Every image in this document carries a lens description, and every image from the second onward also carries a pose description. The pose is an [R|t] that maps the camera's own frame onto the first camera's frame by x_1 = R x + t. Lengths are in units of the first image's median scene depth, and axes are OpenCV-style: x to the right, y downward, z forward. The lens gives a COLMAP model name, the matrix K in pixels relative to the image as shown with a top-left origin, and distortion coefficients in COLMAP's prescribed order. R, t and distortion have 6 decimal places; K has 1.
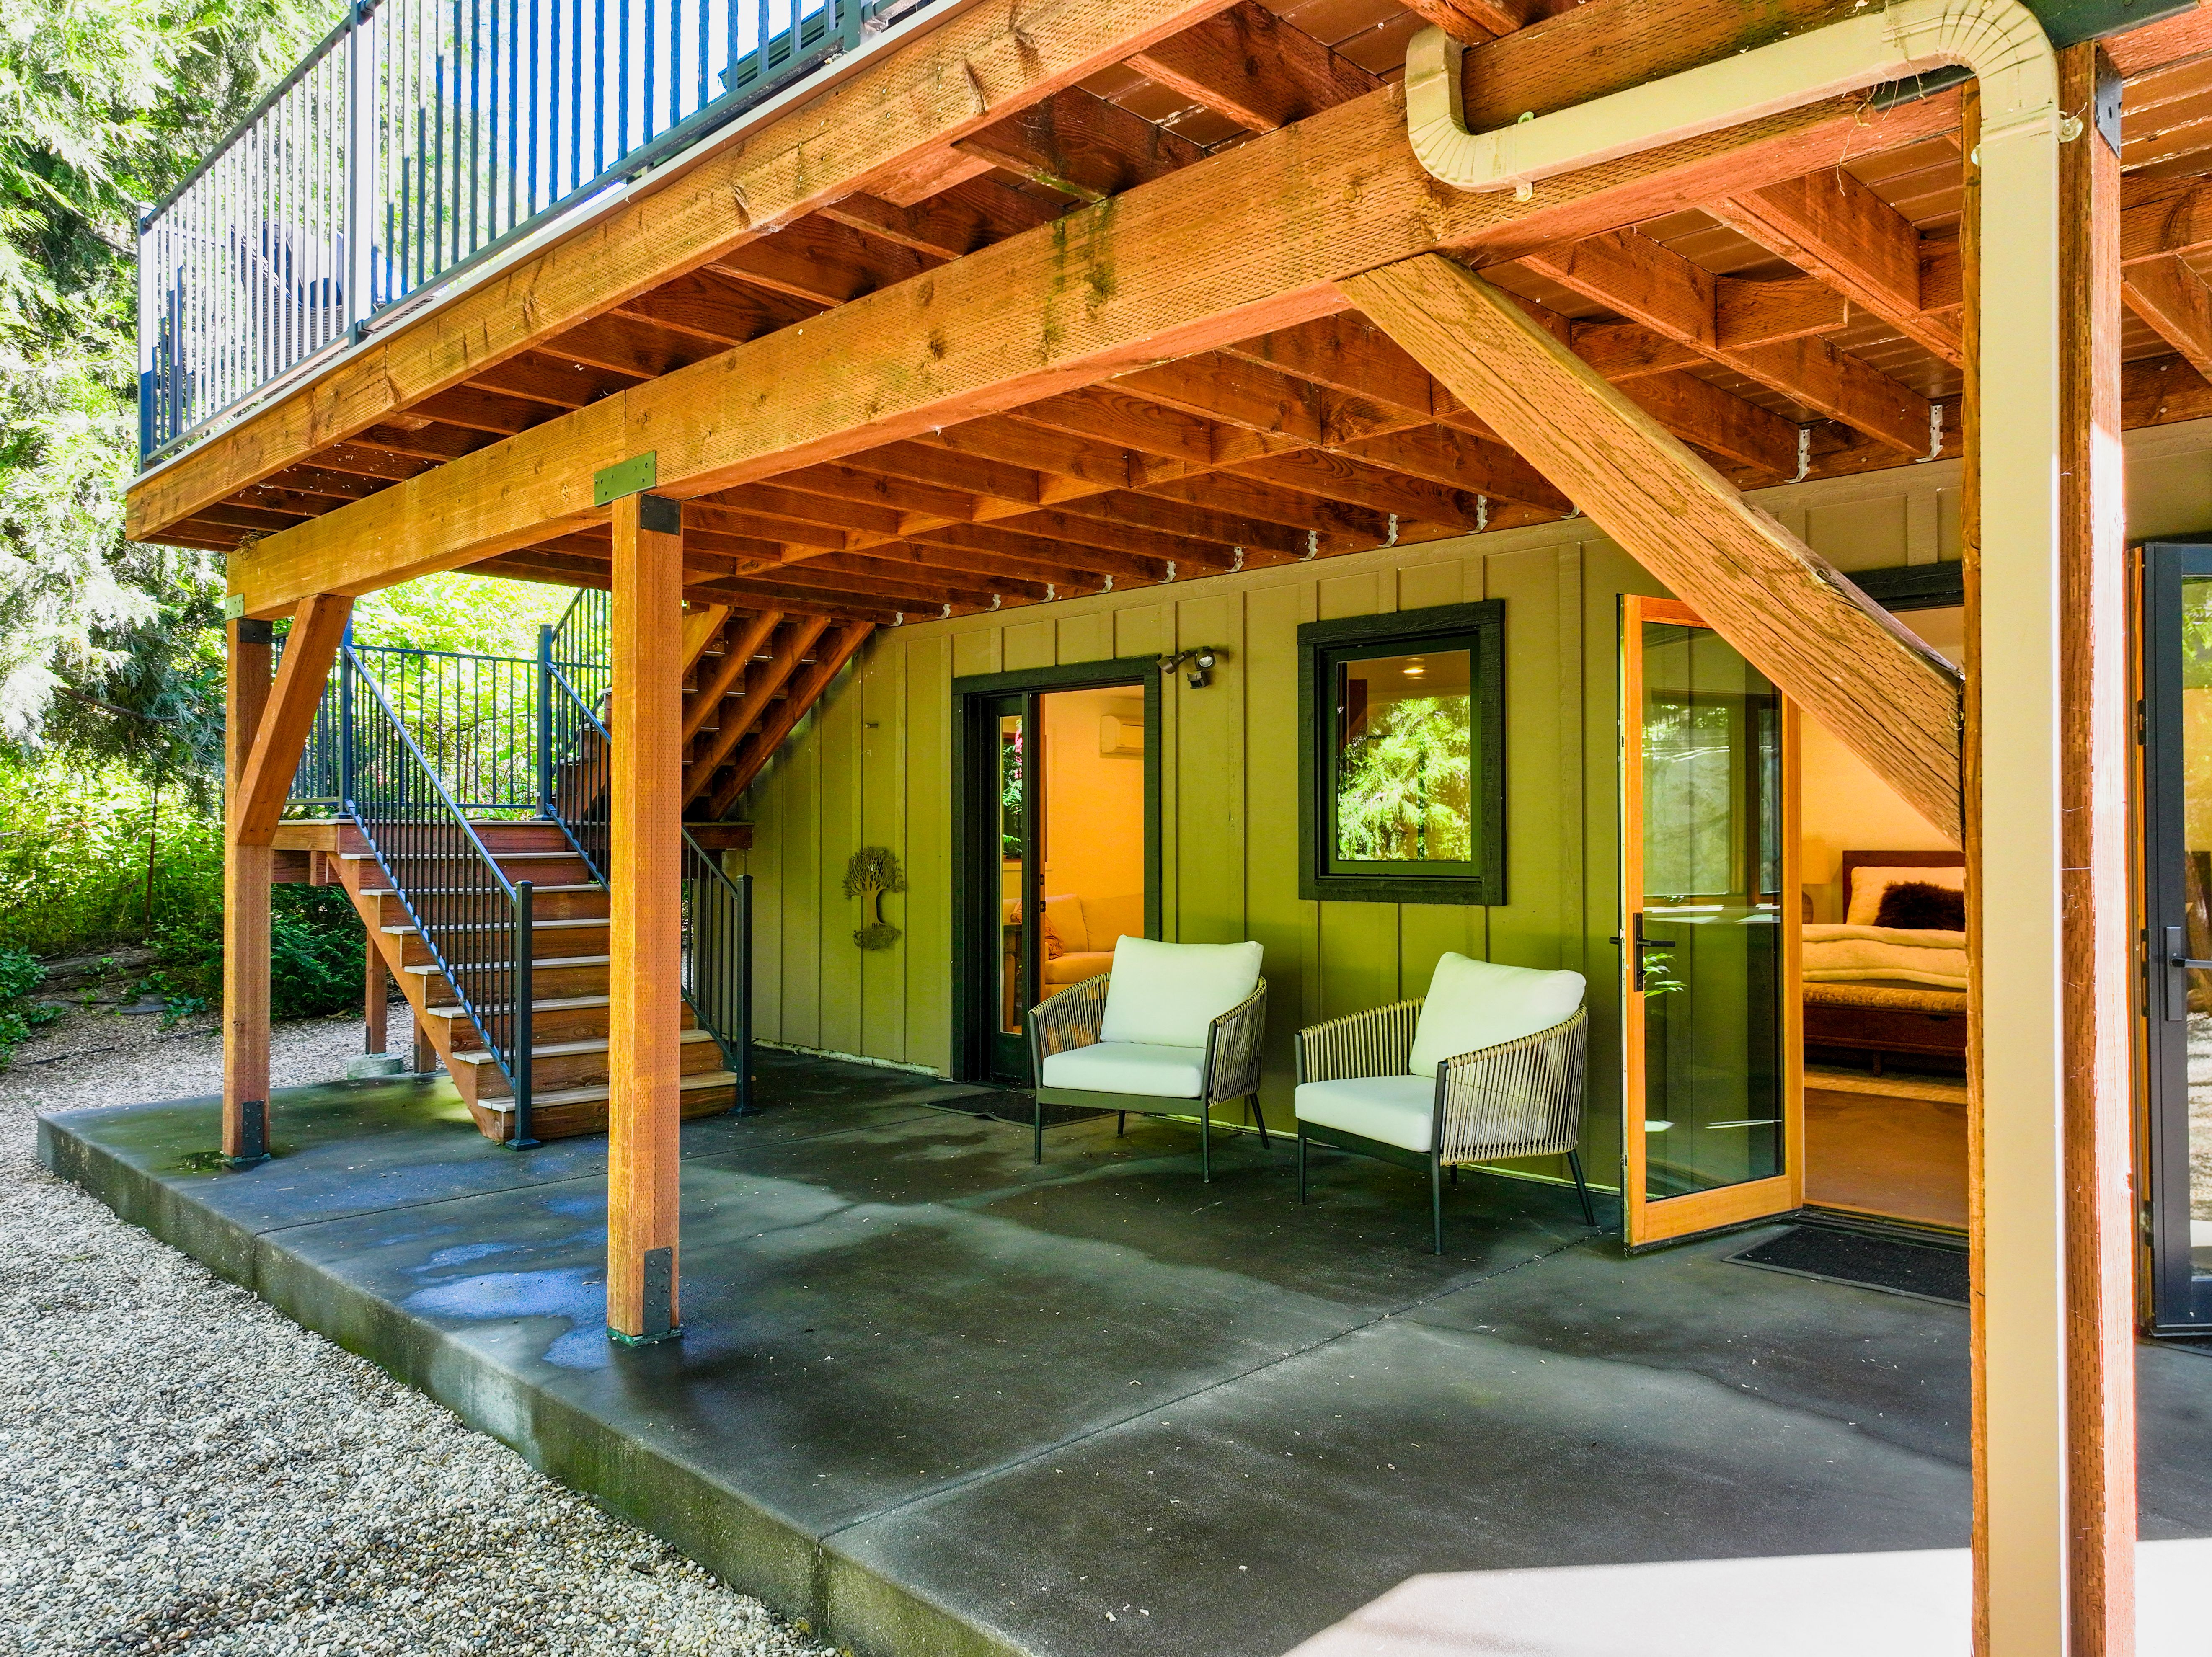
lens RADIAL K [[1558.1, 0, 1111.7], [0, 1558.1, 838.0], [0, 0, 1]] dist [-0.006958, 0.018458]
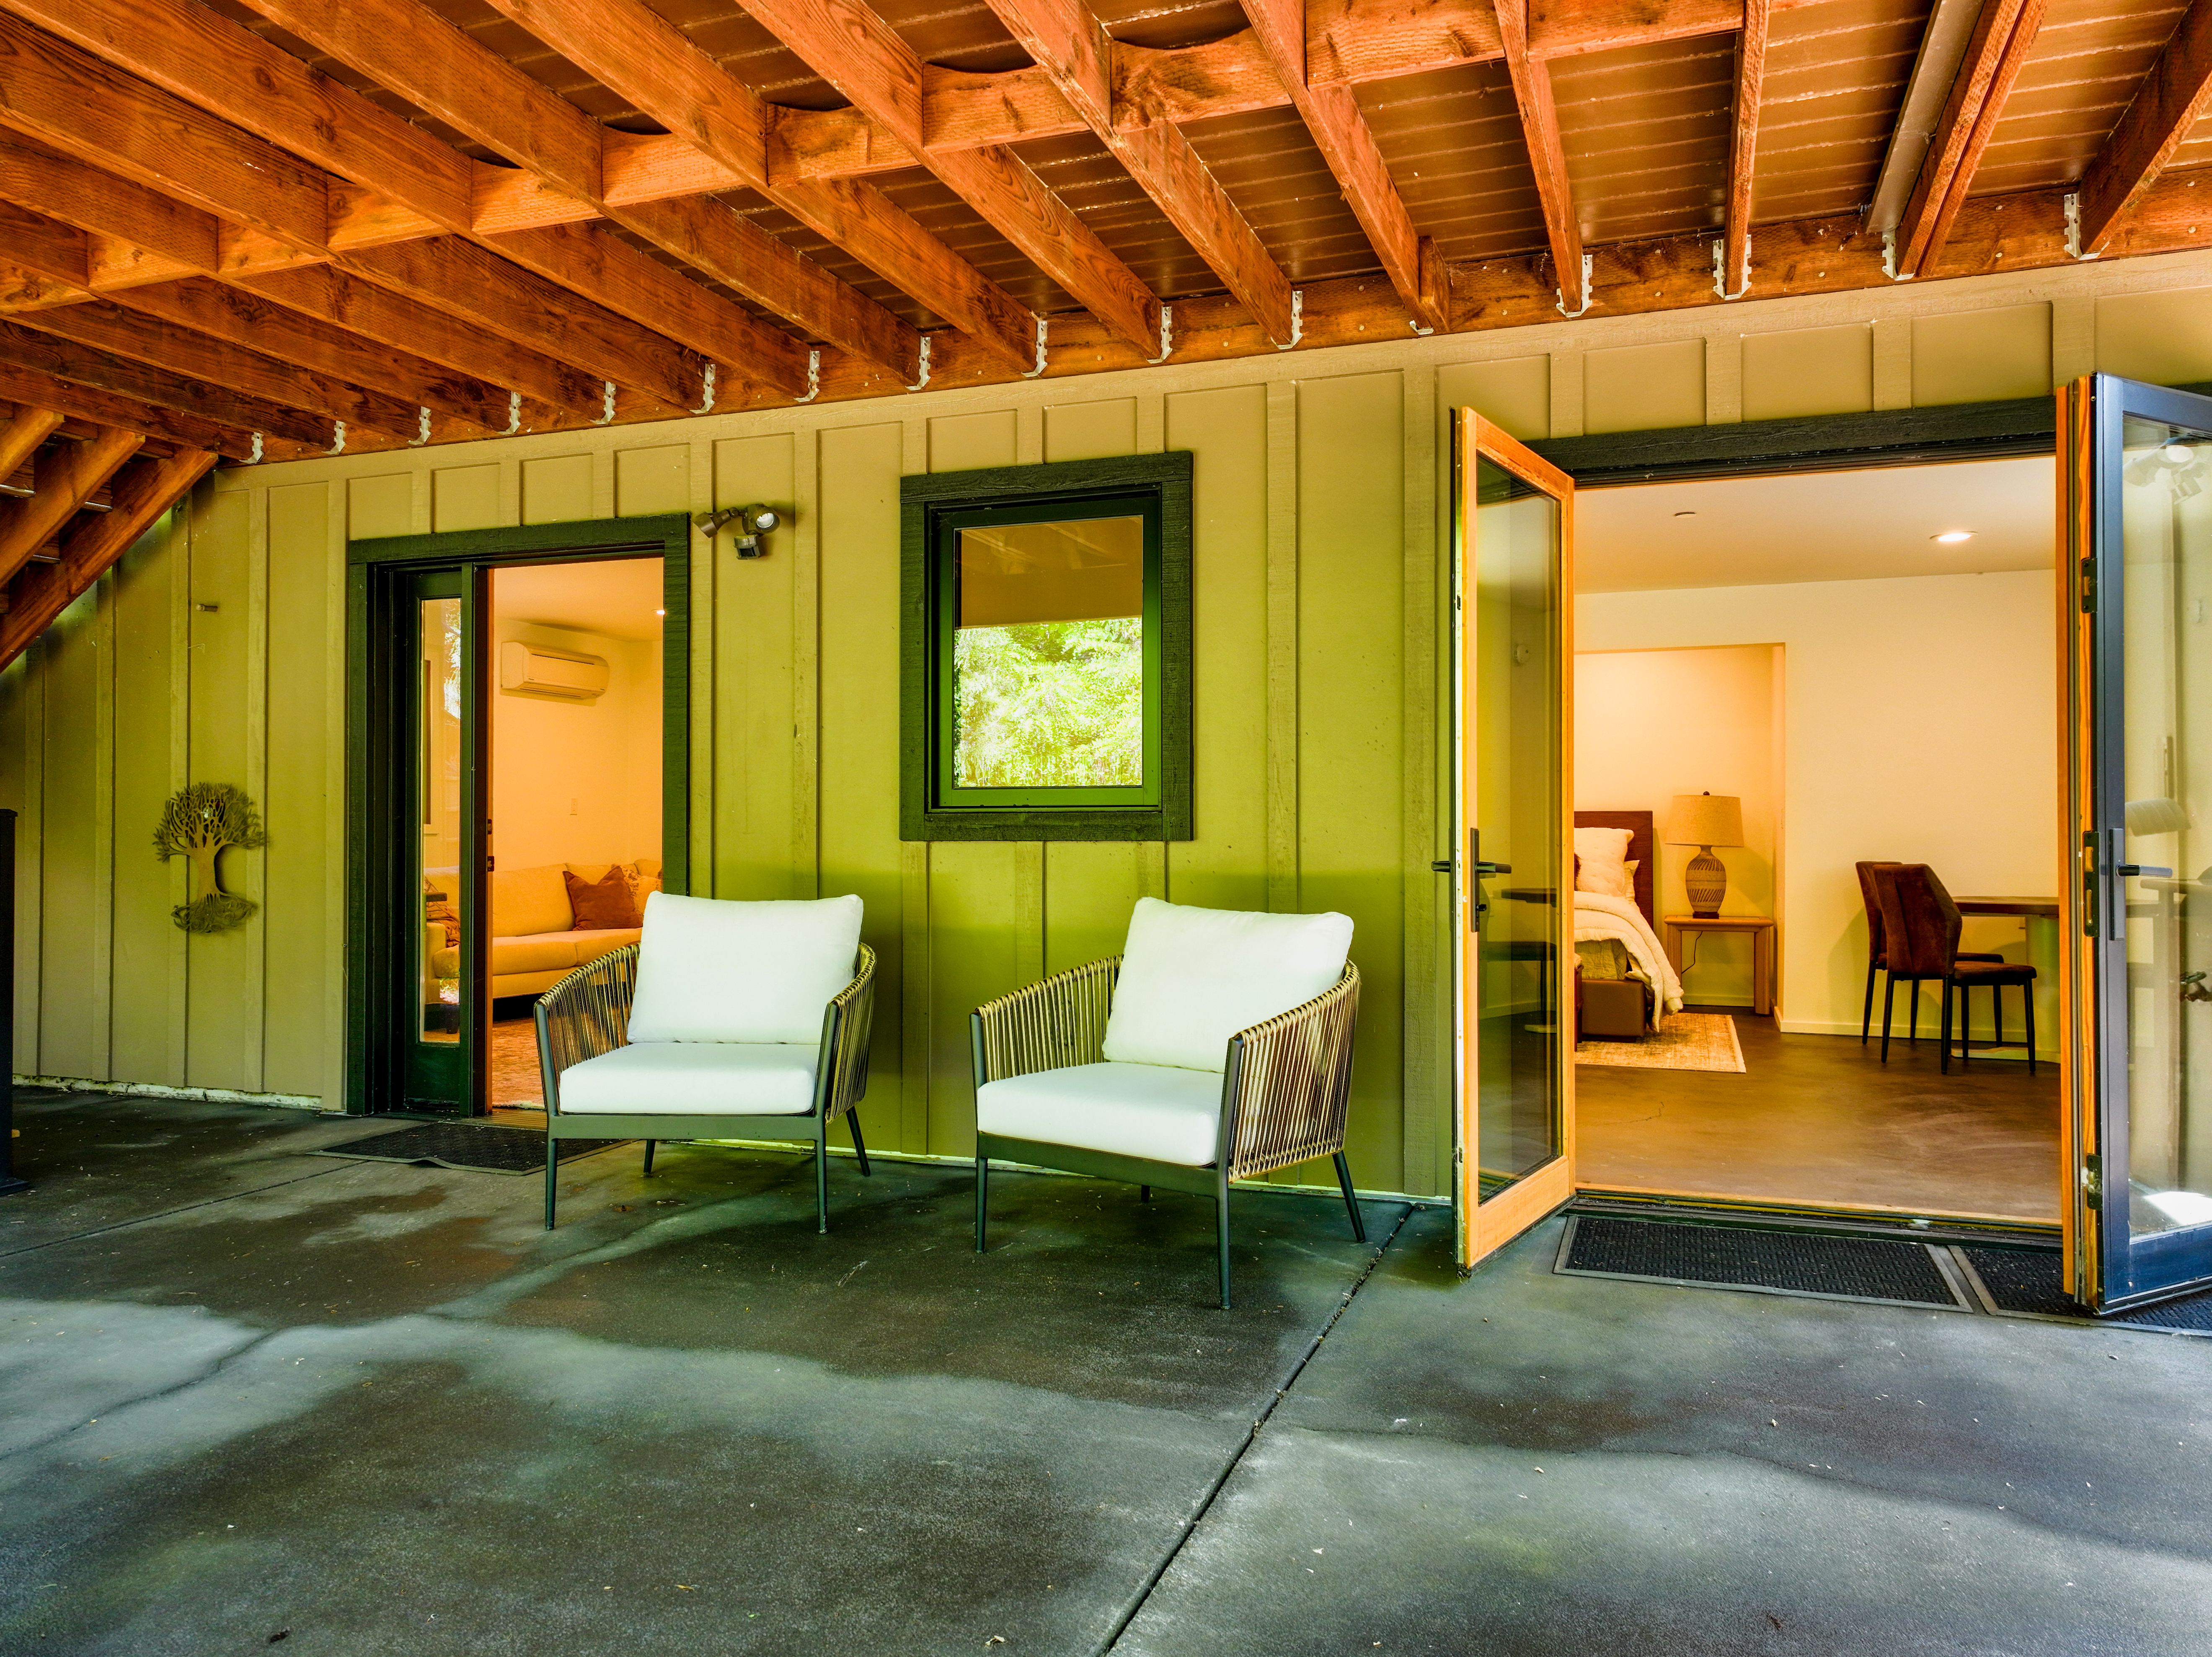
lens RADIAL K [[1558.1, 0, 1111.7], [0, 1558.1, 838.0], [0, 0, 1]] dist [-0.006958, 0.018458]
pose [[0.910177, 0.001757, 0.414216, -0.108638], [-0.002548, 0.999996, 0.001356, 0.040457], [-0.414211, -0.002289, 0.910178, 0.298316]]
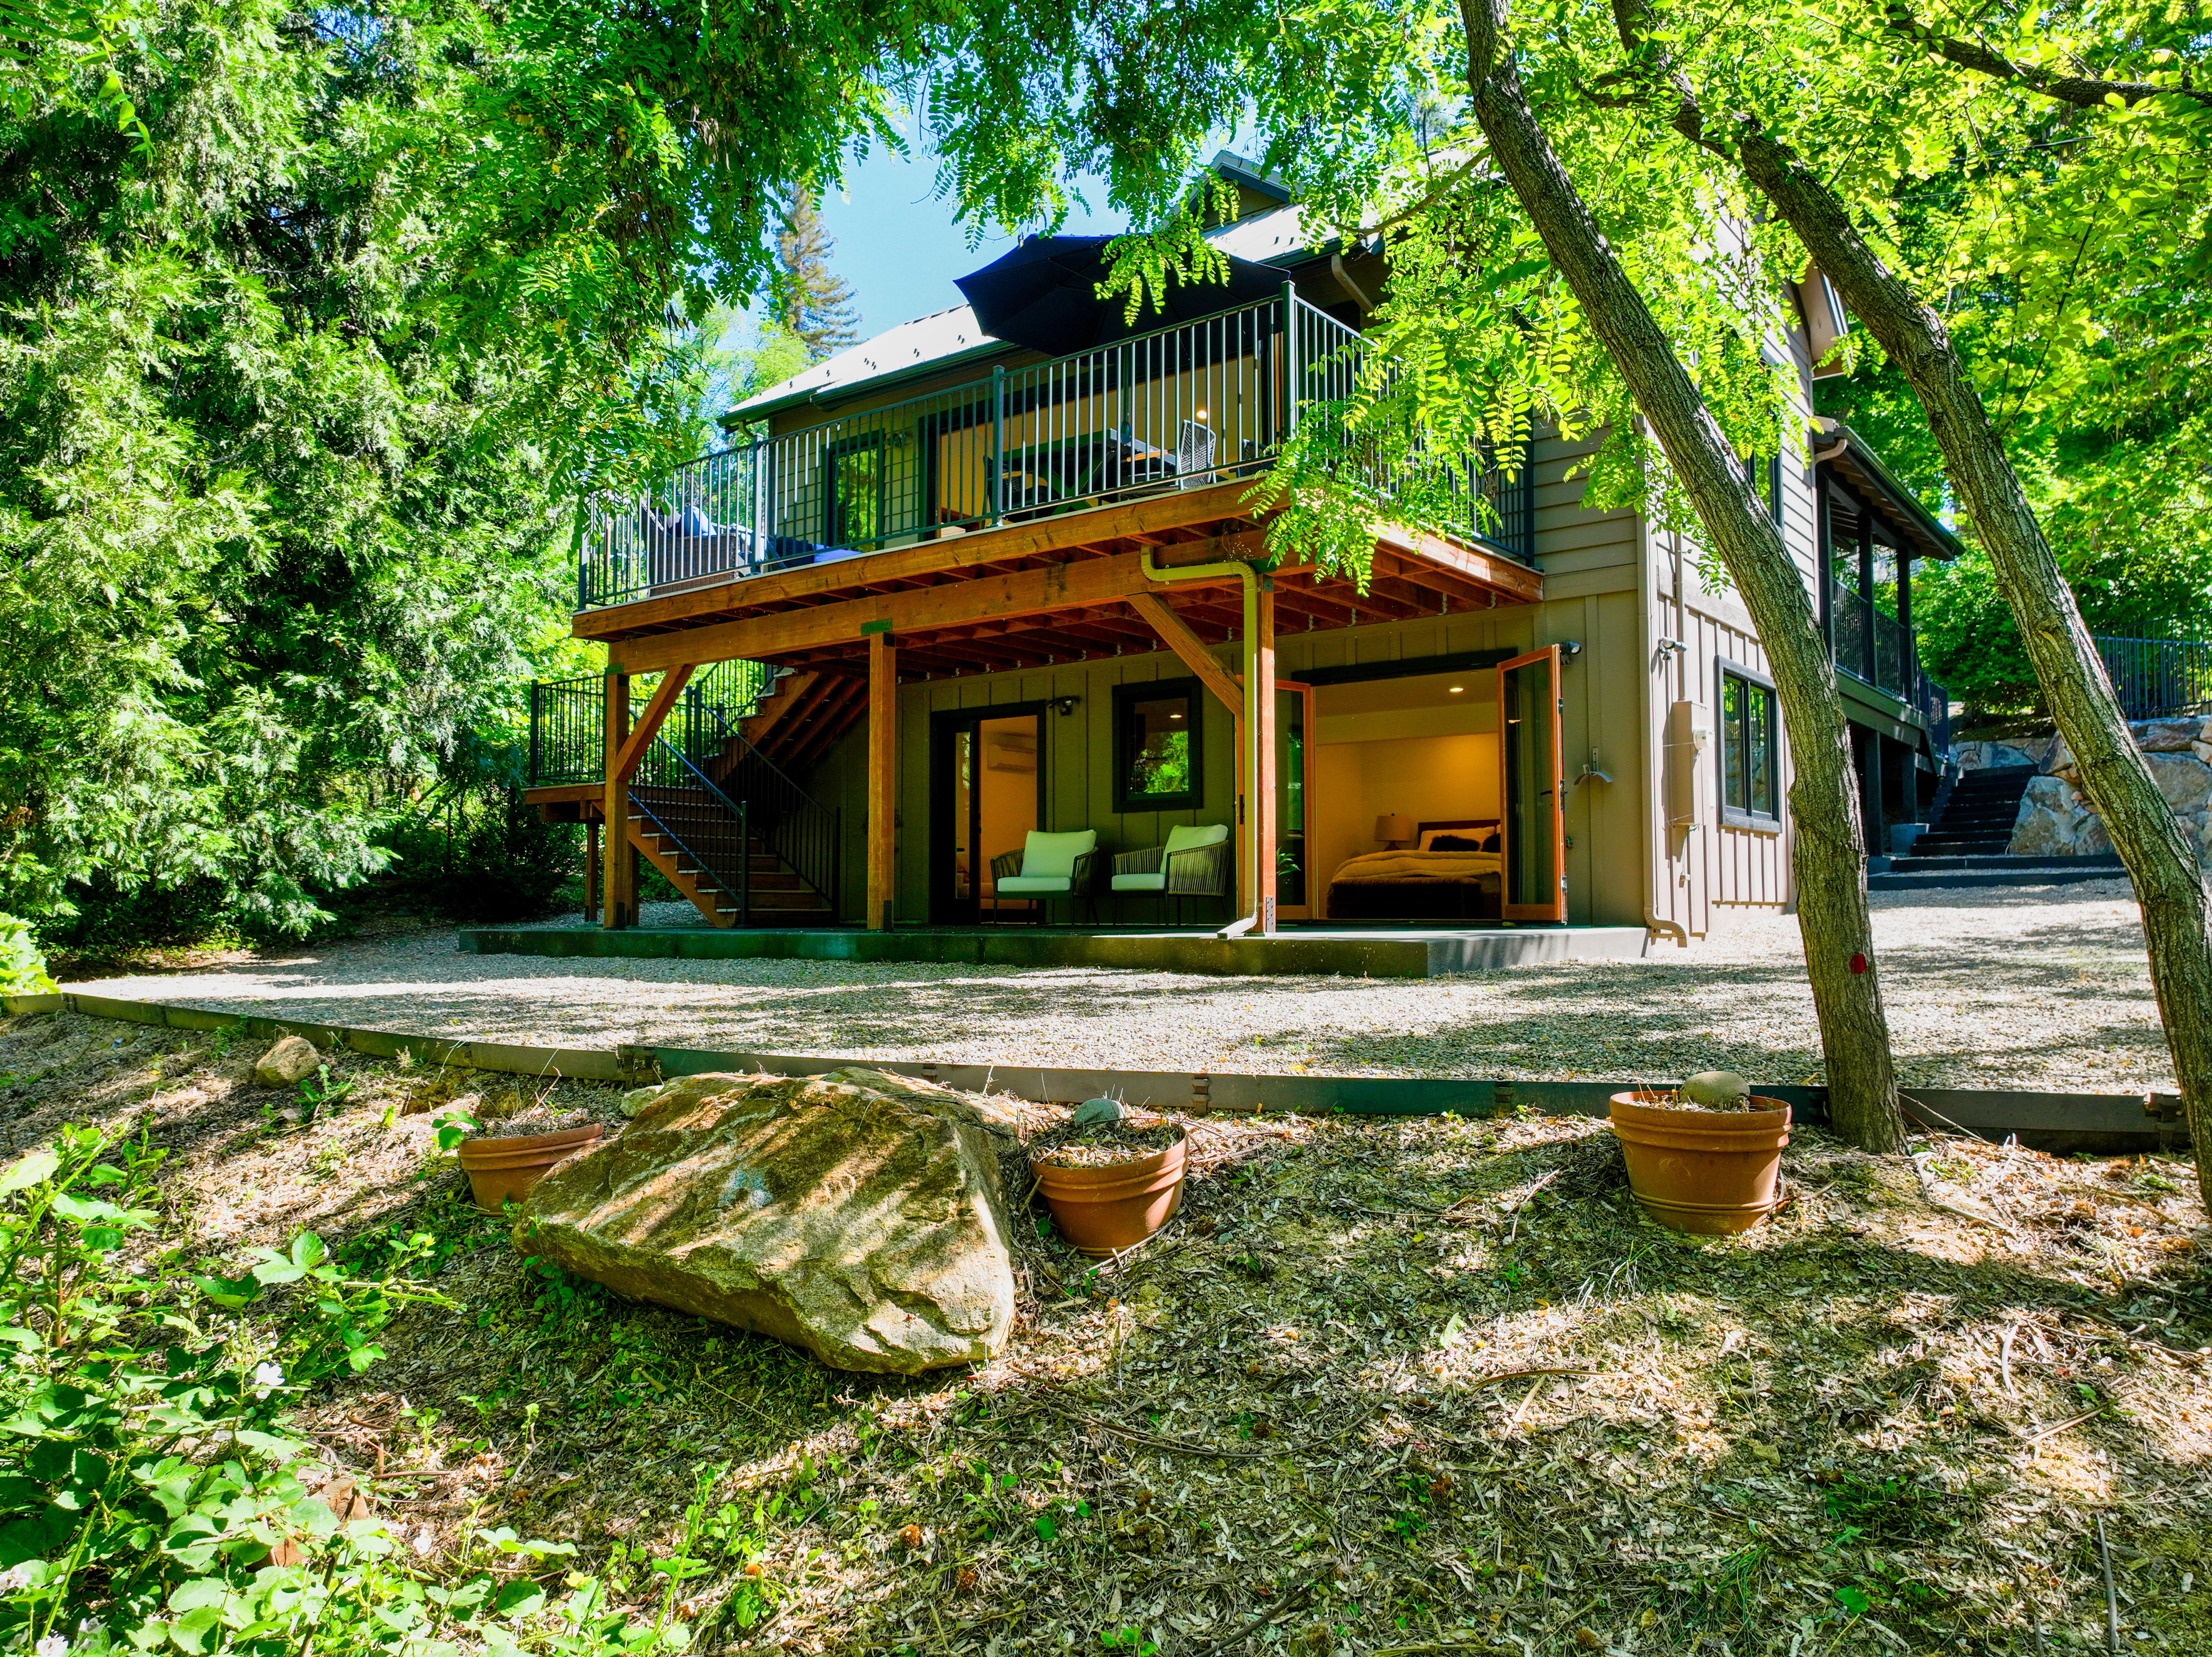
lens RADIAL K [[1558.1, 0, 1111.7], [0, 1558.1, 838.0], [0, 0, 1]] dist [-0.006958, 0.018458]
pose [[0.992000, 0.004428, 0.126163, -0.169339], [0.001480, 0.998908, -0.046693, 0.195152], [-0.126232, 0.046506, 0.990910, -1.263125]]
